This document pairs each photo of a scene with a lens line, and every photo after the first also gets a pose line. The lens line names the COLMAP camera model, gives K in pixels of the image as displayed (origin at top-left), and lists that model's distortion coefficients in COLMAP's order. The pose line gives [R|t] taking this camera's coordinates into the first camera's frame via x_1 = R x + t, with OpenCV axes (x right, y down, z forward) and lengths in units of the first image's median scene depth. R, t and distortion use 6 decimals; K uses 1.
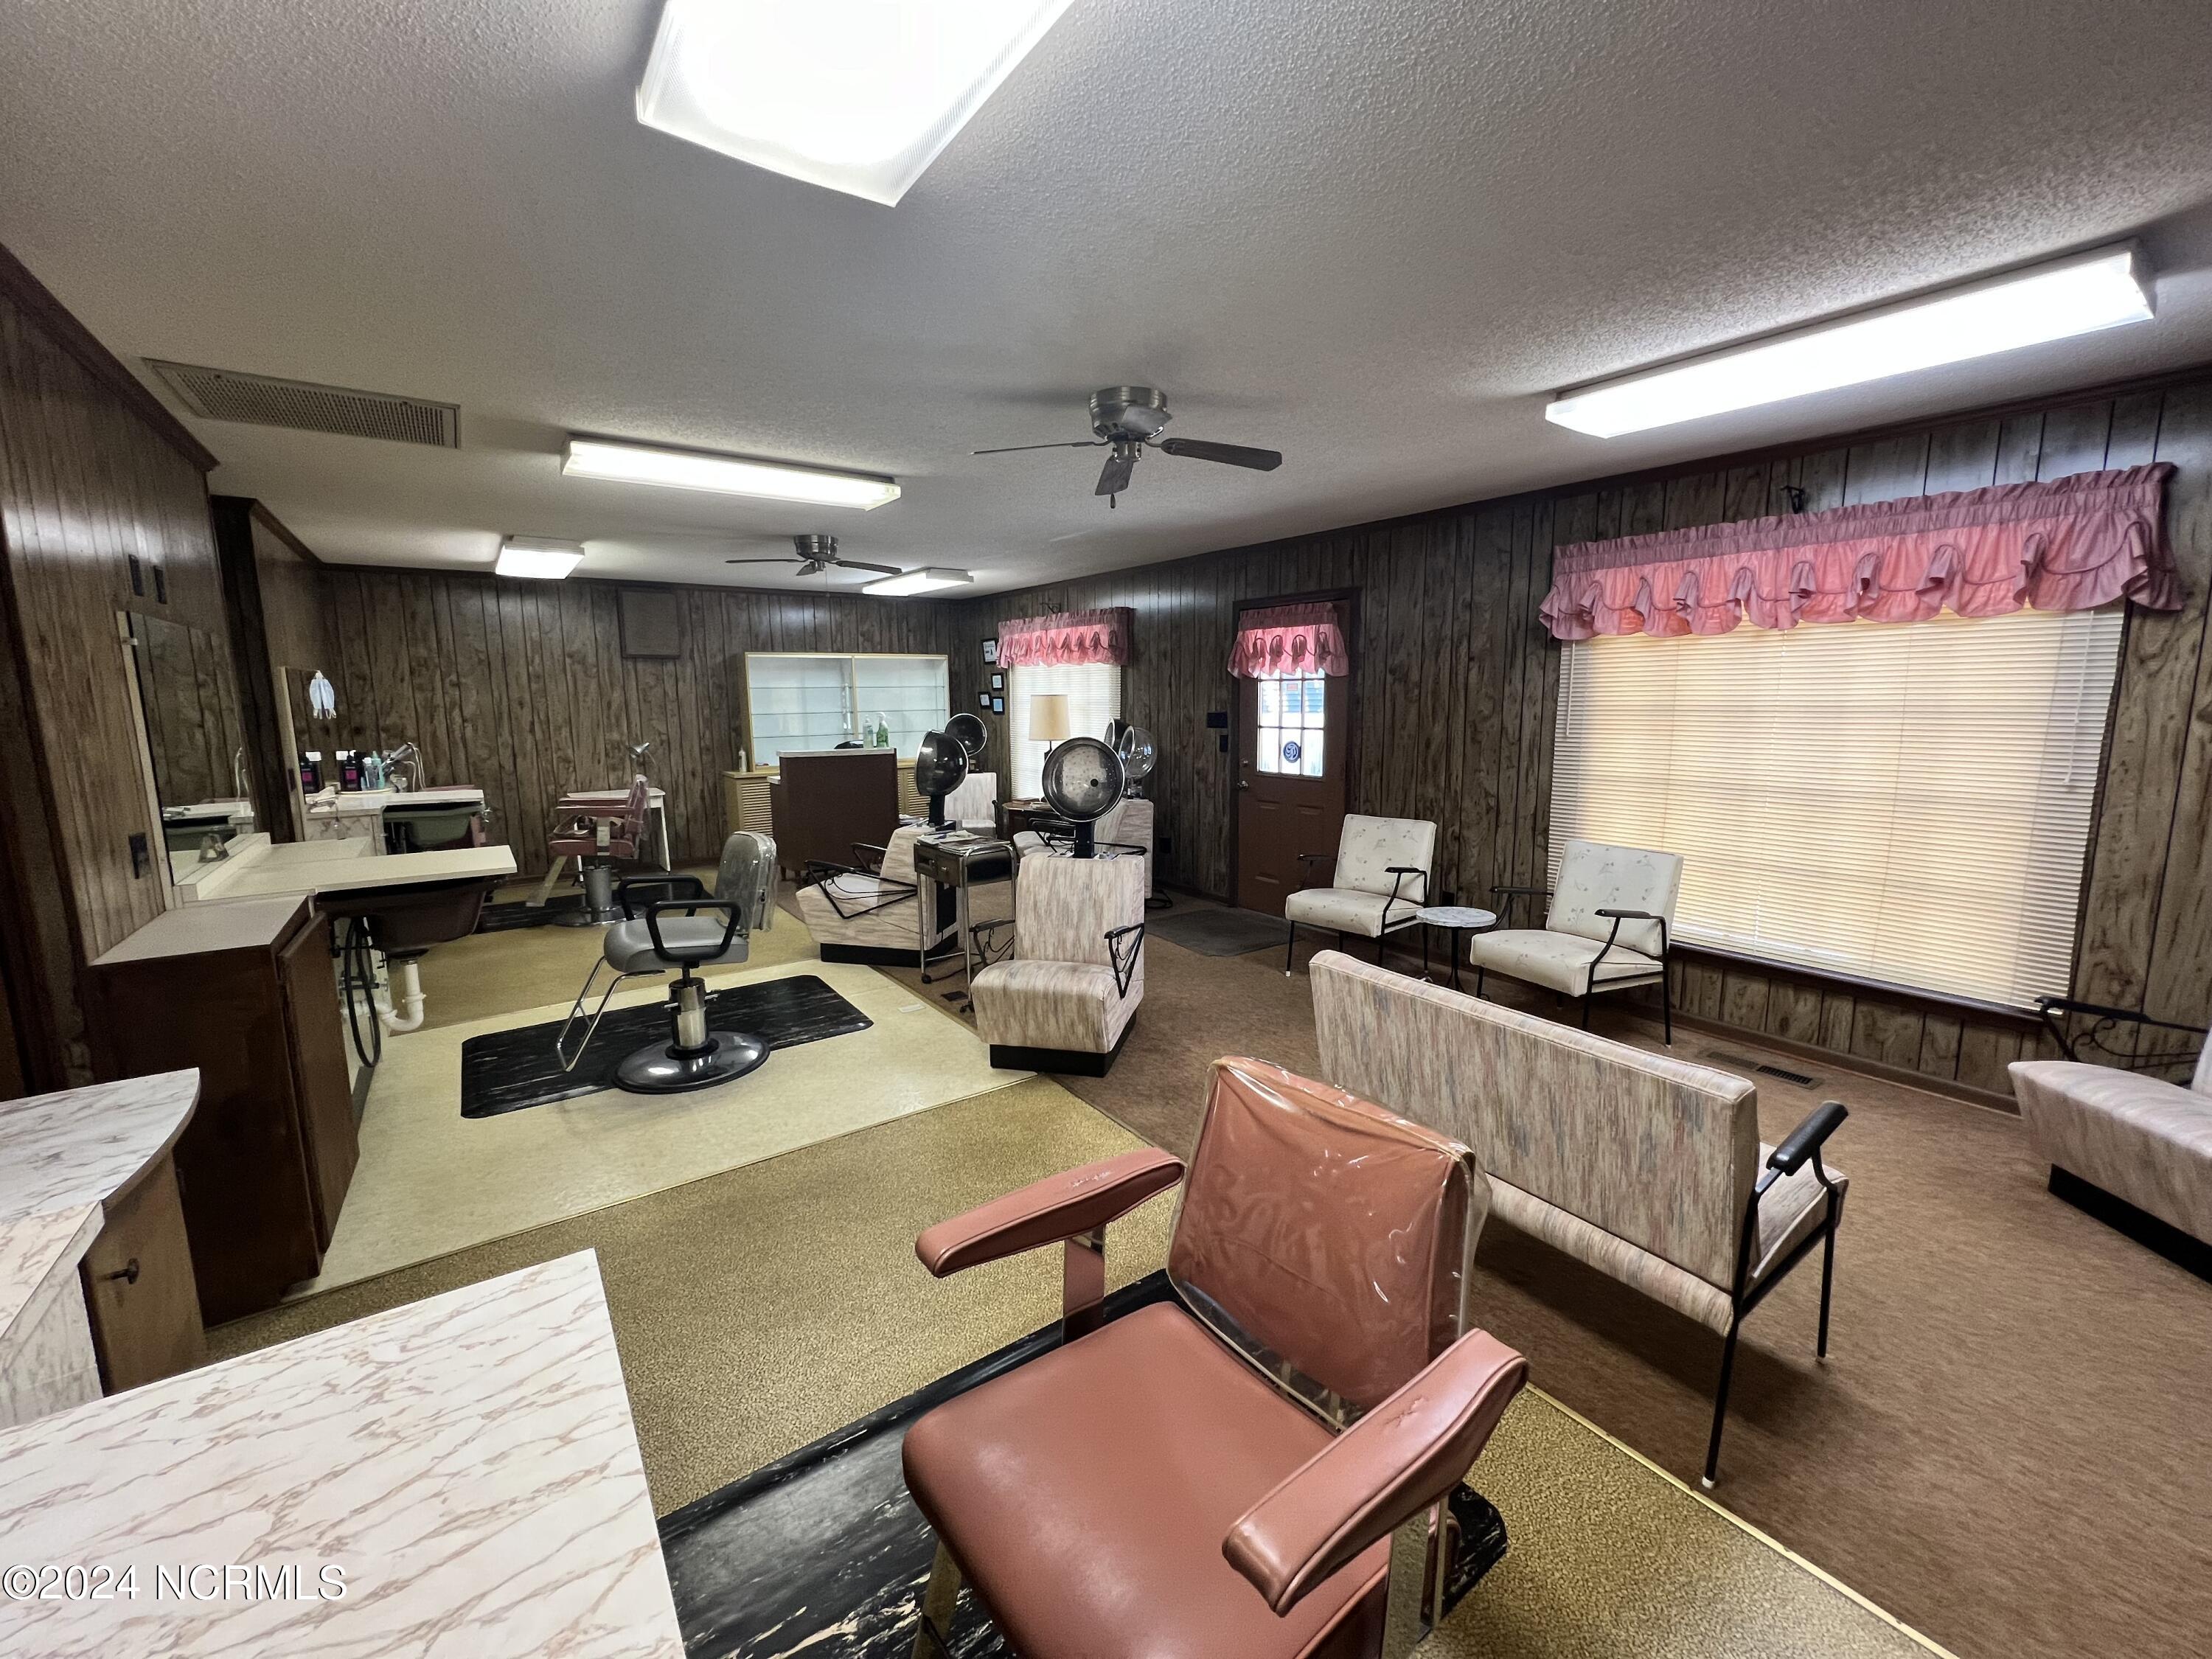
lens RADIAL K [[898.6, 0, 1106.0], [0, 898.6, 829.5], [0, 0, 1]] dist [-0.000001, 0.000129]
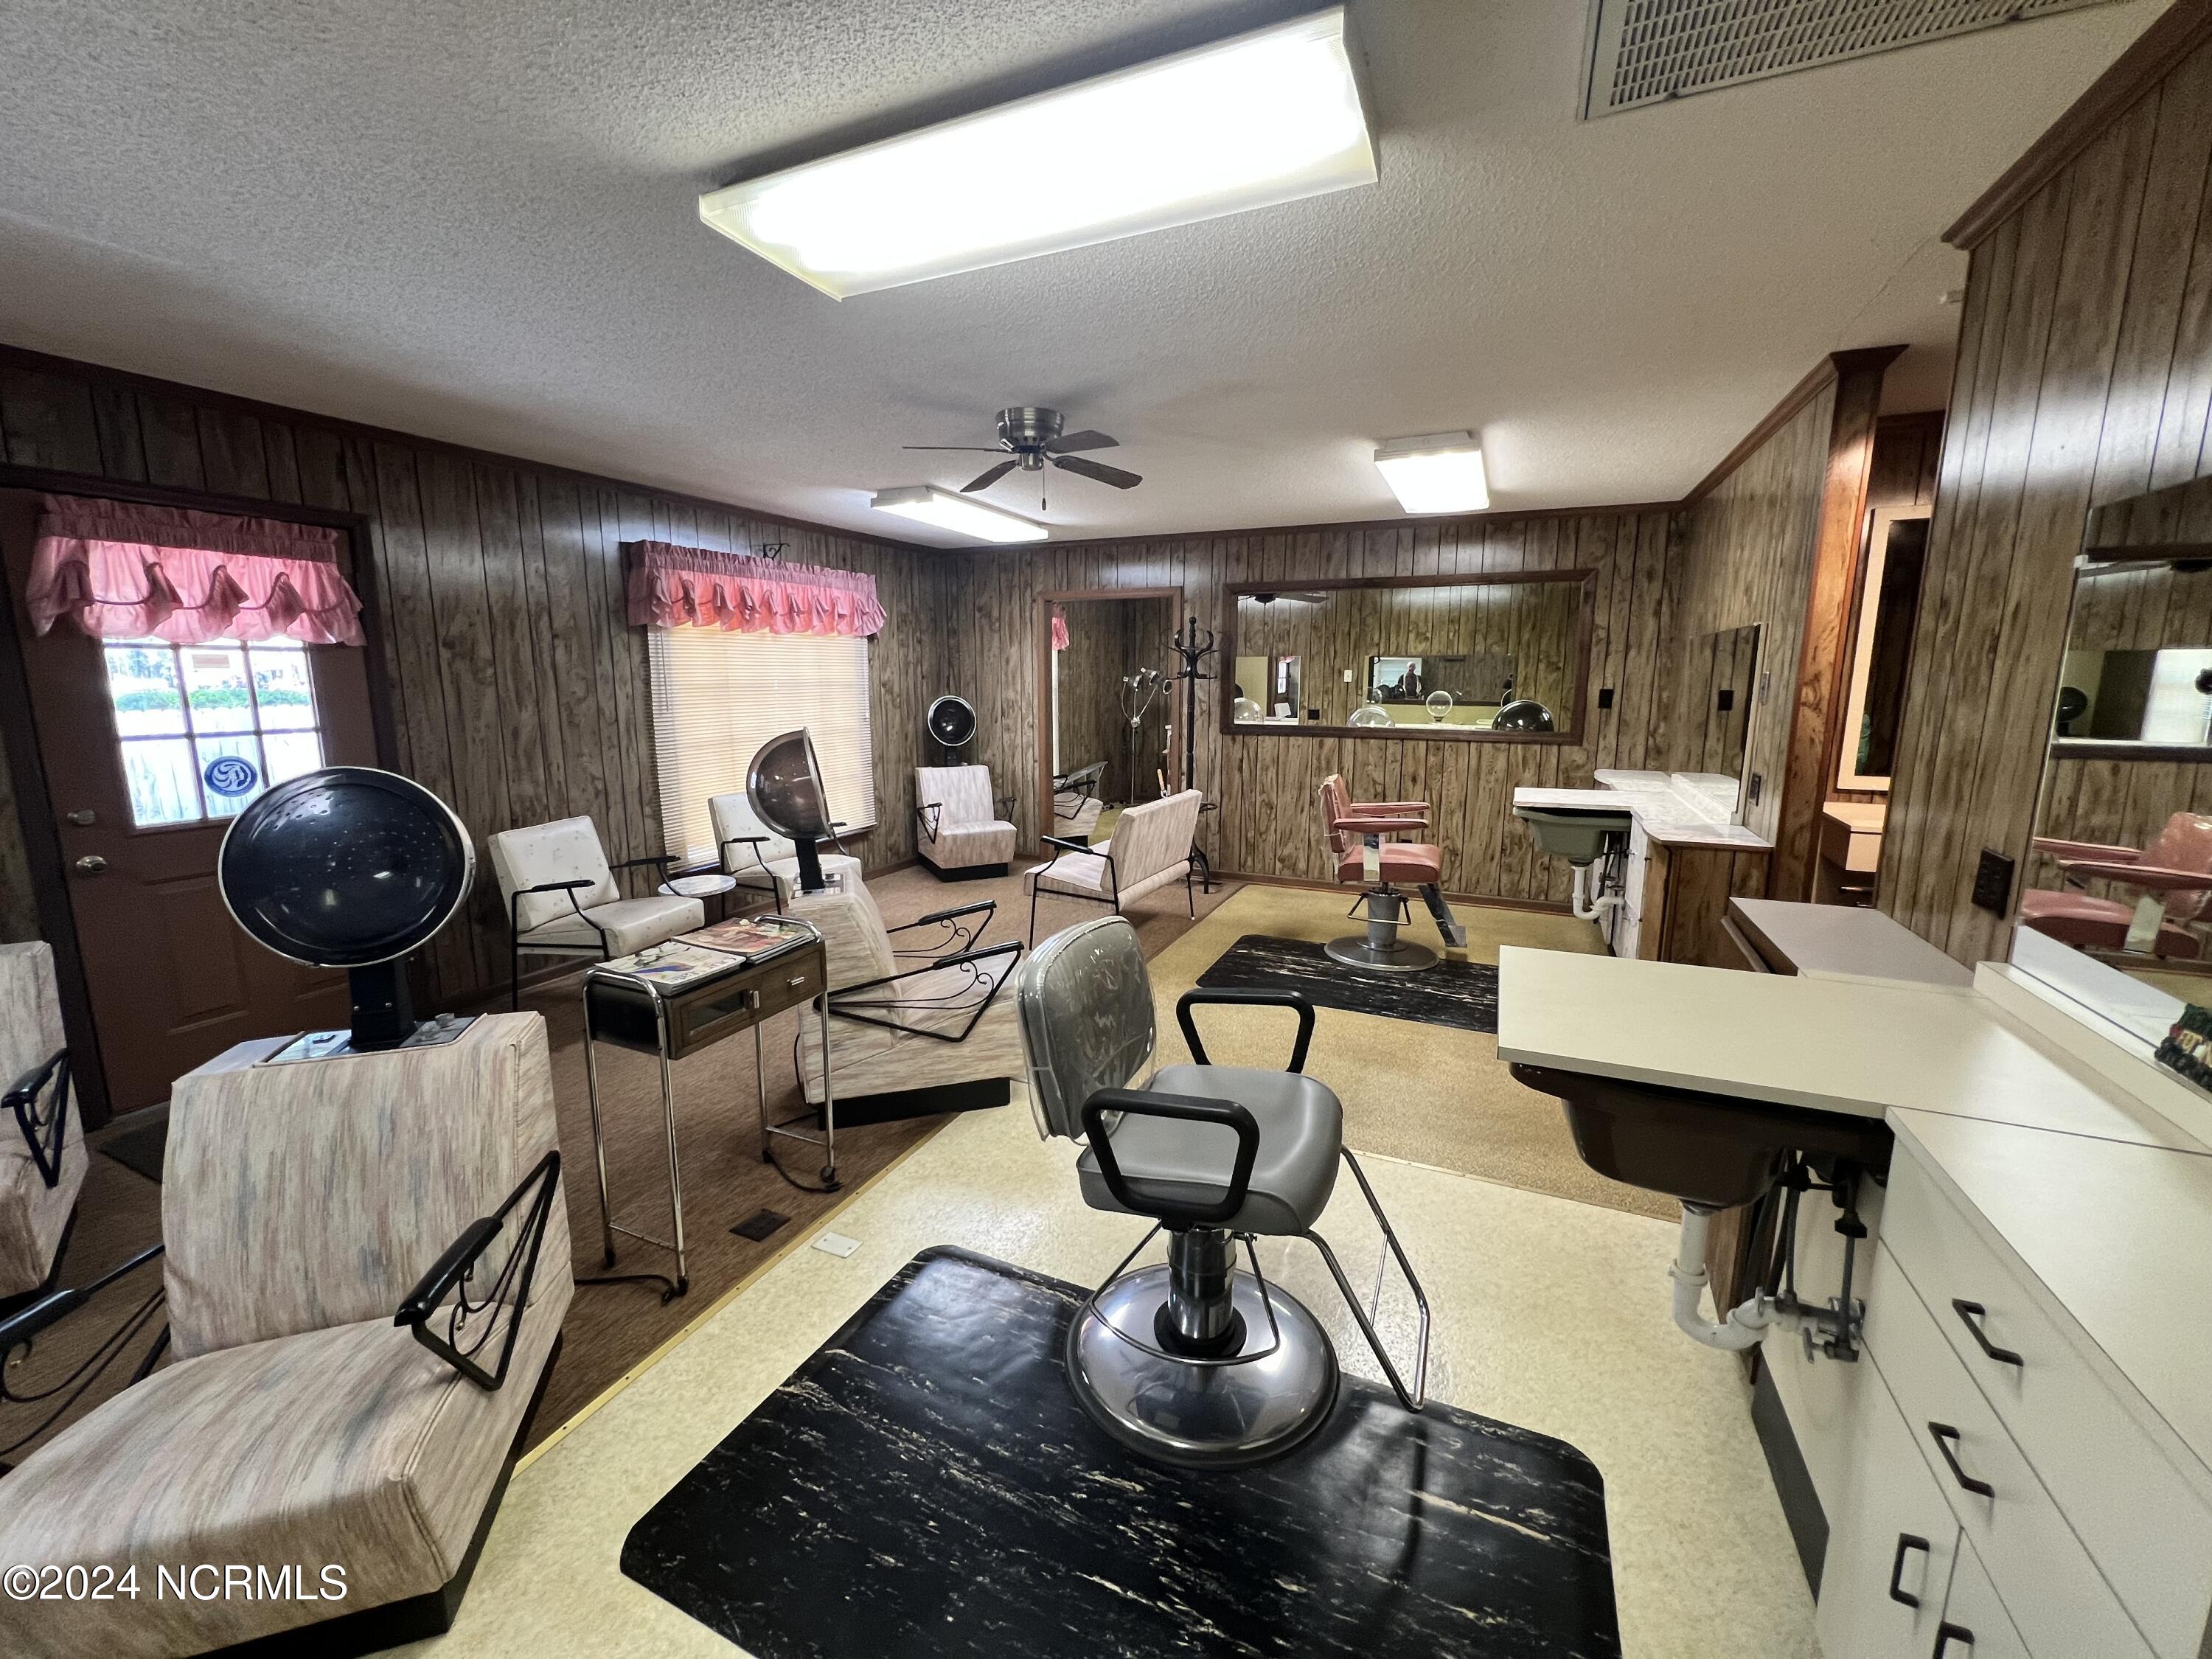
lens RADIAL K [[898.6, 0, 1106.0], [0, 898.6, 829.5], [0, 0, 1]] dist [-0.000001, 0.000129]
pose [[-0.506380, -0.143338, 0.850314, -0.654432], [0.129877, 0.962161, 0.239536, -0.139480], [-0.852474, 0.231732, -0.468603, 0.947301]]
